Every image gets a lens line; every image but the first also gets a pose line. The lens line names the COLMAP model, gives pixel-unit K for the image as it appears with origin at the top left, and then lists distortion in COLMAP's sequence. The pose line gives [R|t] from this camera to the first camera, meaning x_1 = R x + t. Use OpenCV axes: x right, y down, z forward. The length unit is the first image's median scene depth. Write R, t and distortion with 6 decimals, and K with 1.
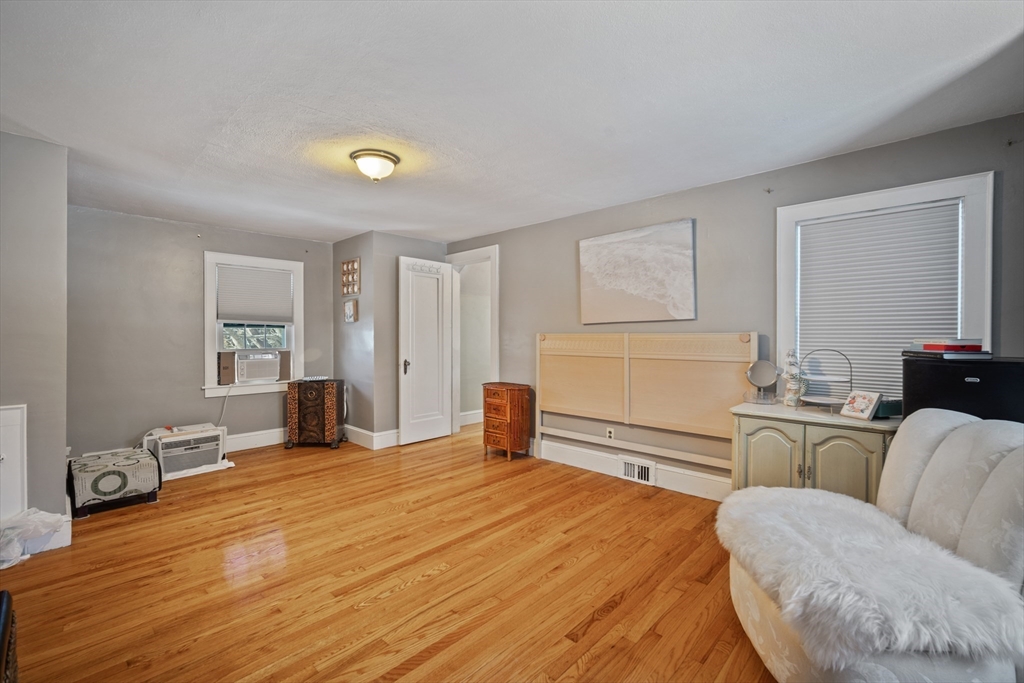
lens RADIAL K [[451.3, 0, 514.4], [0, 451.3, 335.6], [0, 0, 1]] dist [-0.013728, 0.004263]
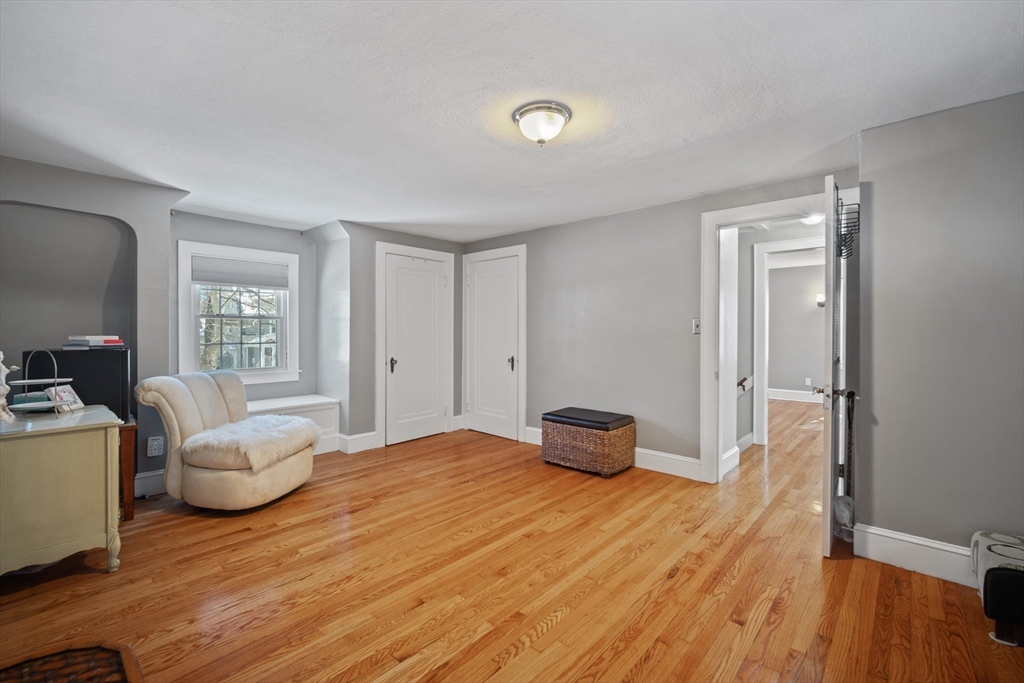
lens RADIAL K [[451.3, 0, 501.1], [0, 451.3, 329.8], [0, 0, 1]] dist [-0.013728, 0.004263]
pose [[-0.999982, 0.002530, 0.005472, -0.187803], [0.002546, 0.999993, 0.002846, -0.006290], [-0.005465, 0.002859, -0.999981, 1.421592]]
